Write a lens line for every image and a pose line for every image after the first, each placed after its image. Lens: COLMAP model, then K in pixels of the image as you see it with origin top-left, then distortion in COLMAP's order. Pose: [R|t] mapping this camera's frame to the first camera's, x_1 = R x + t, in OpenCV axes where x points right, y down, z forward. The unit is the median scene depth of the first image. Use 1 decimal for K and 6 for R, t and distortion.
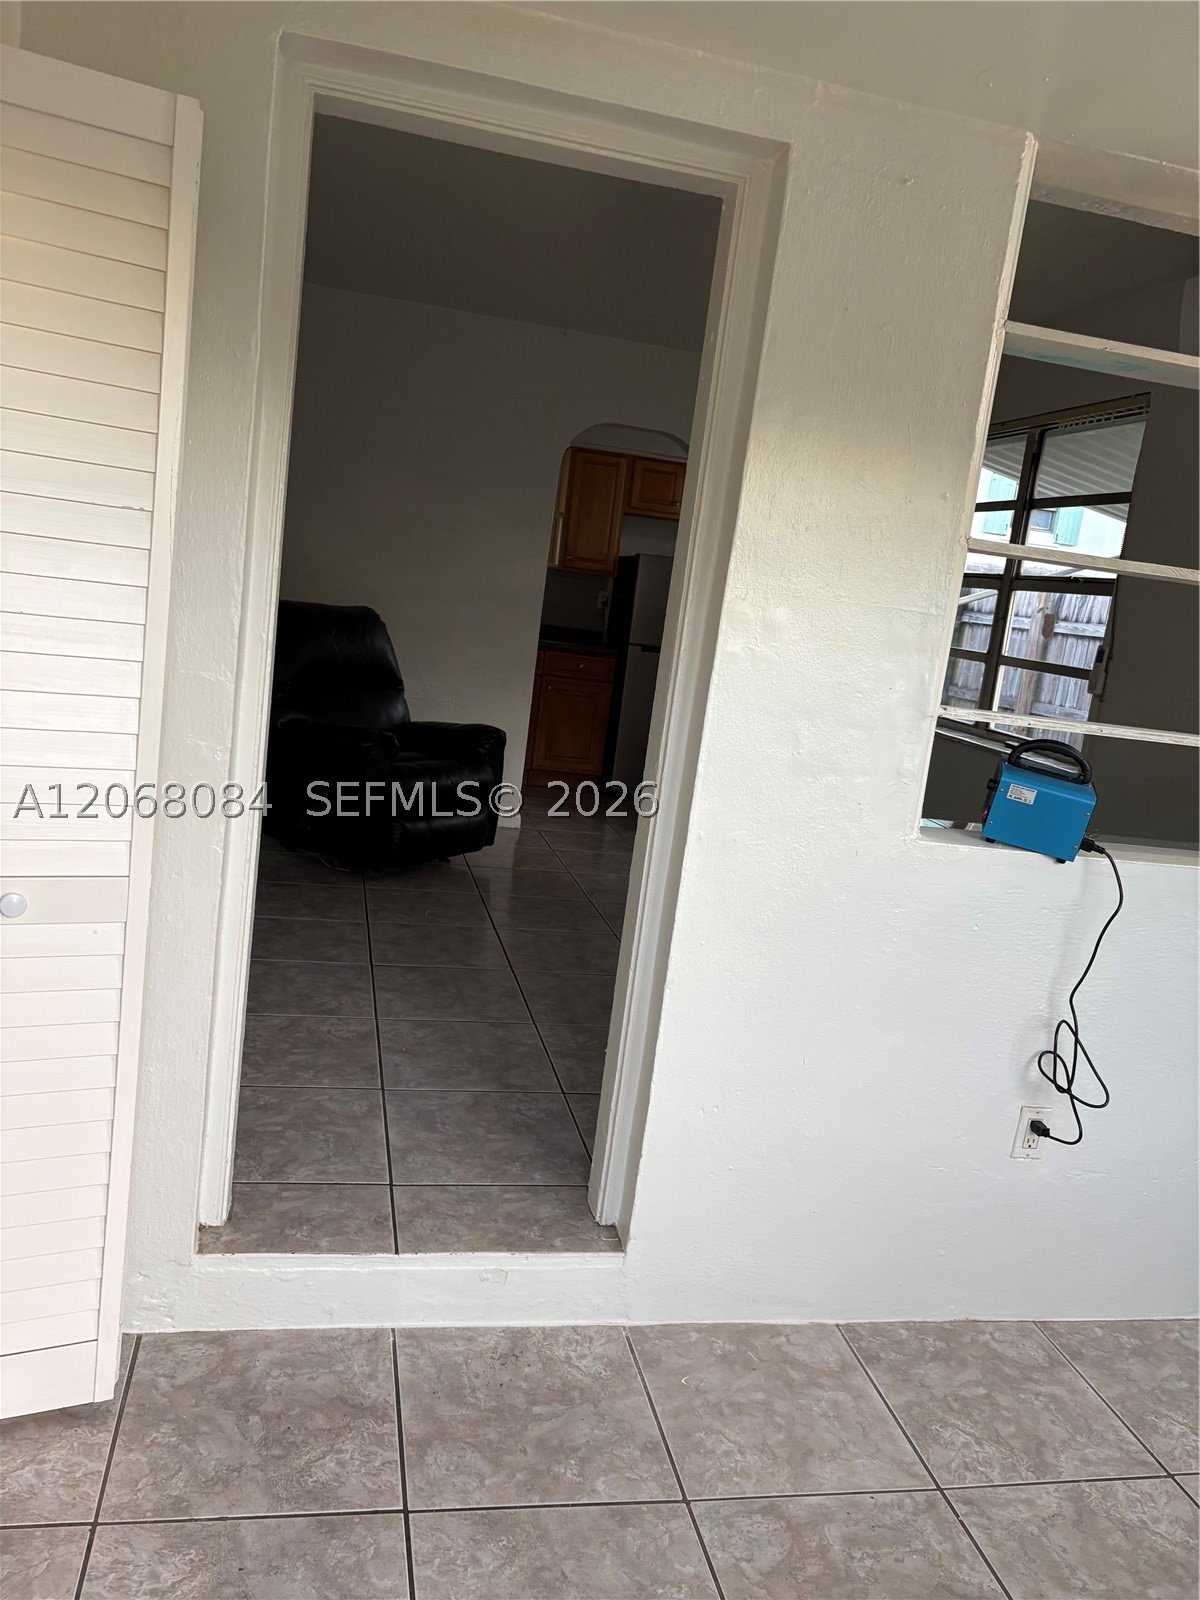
lens RADIAL K [[1208.3, 0, 600.0], [0, 1208.3, 800.0], [0, 0, 1]] dist [0.094541, -0.000217]
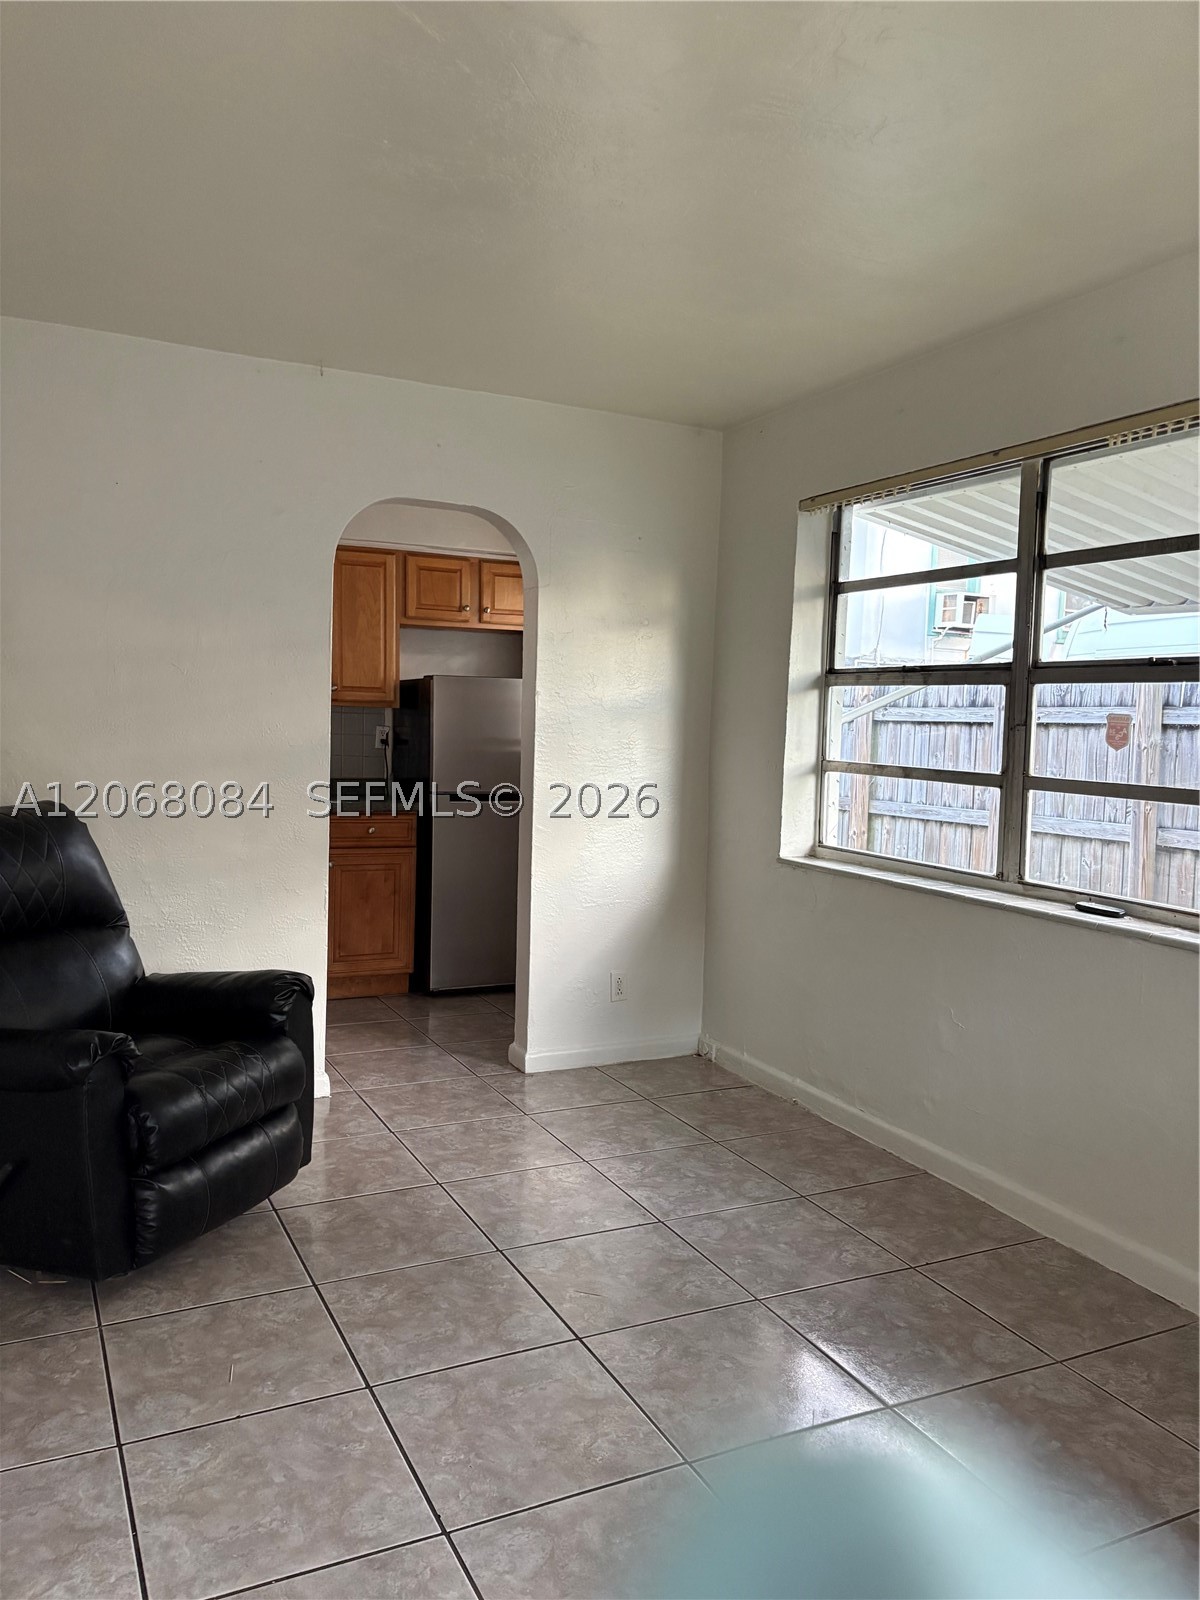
lens RADIAL K [[1269.6, 0, 600.0], [0, 1269.6, 800.0], [0, 0, 1]] dist [0.317094, -0.387645]
pose [[0.970576, -0.111620, 0.213362, -0.043841], [0.130575, 0.988454, -0.076872, -0.048207], [-0.202318, 0.102470, 0.973944, 0.194853]]
